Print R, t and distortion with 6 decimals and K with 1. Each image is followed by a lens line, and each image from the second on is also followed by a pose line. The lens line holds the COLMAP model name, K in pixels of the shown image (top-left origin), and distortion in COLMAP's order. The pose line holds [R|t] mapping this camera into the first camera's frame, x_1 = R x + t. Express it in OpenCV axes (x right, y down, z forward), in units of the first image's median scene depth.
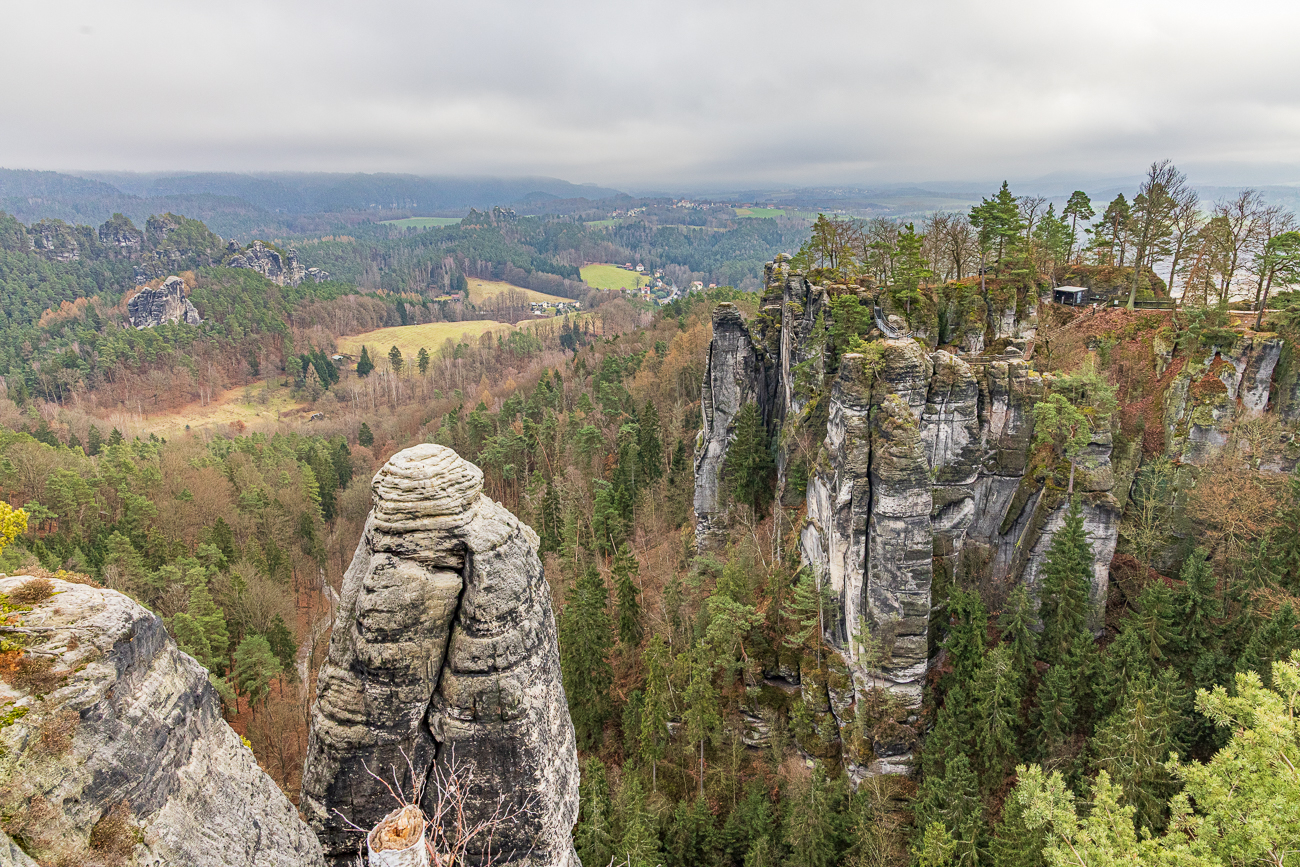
lens RADIAL K [[884.8, 0, 646.4], [0, 884.8, 430.2], [0, 0, 1]] dist [0.031888, 0.002426]
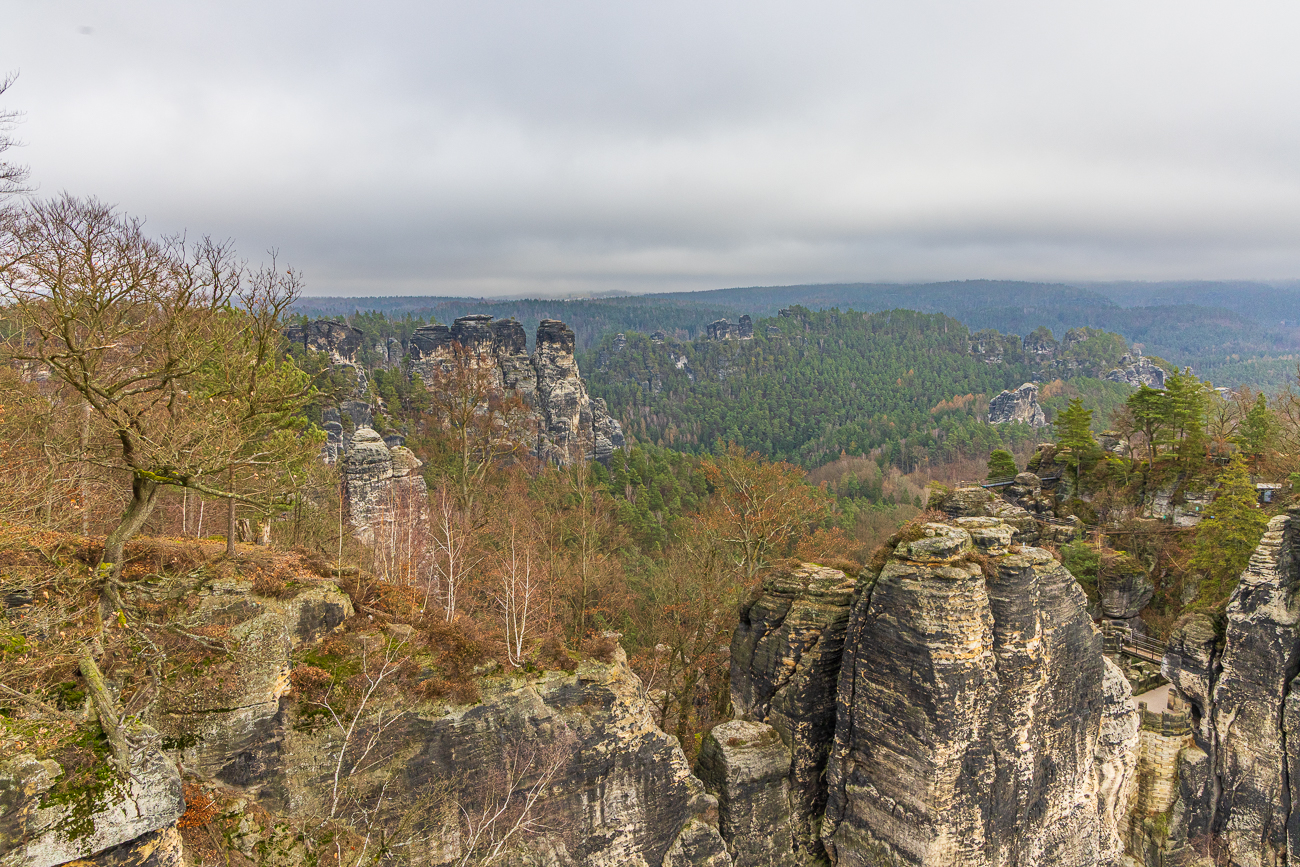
lens RADIAL K [[884.8, 0, 658.3], [0, 884.8, 421.9], [0, 0, 1]] dist [0.031888, 0.002426]
pose [[0.536584, 0.130110, -0.833756, 0.967123], [-0.232587, 0.972573, 0.002086, -0.081414], [0.811161, 0.192802, 0.552129, -0.067258]]
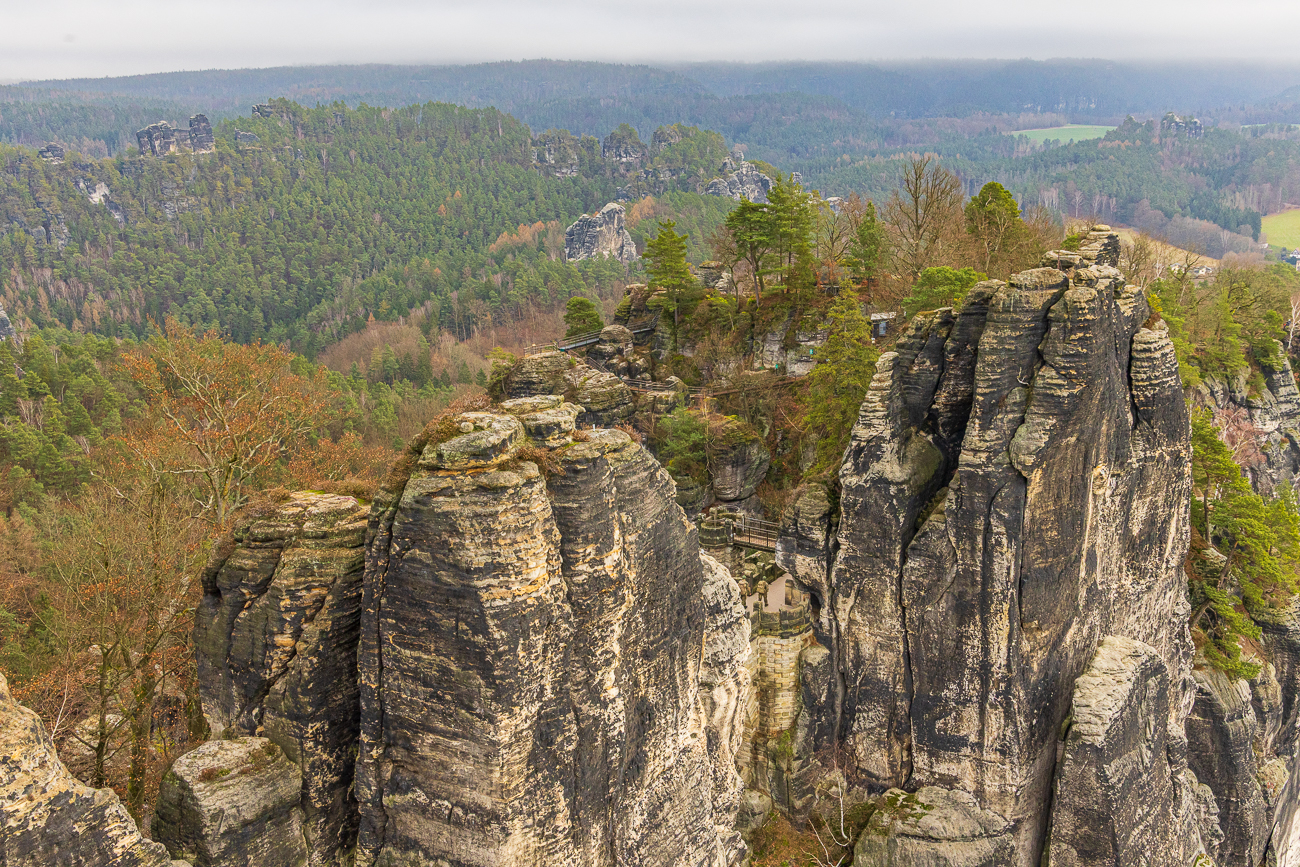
lens RADIAL K [[1294.5, 0, 647.4], [0, 1294.5, 391.8], [0, 0, 1]] dist [0.032387, 0.000000]
pose [[0.835328, 0.131093, -0.533894, 0.968881], [-0.147093, 0.989041, 0.012711, -0.083274], [0.529709, 0.067914, 0.845456, -0.060532]]
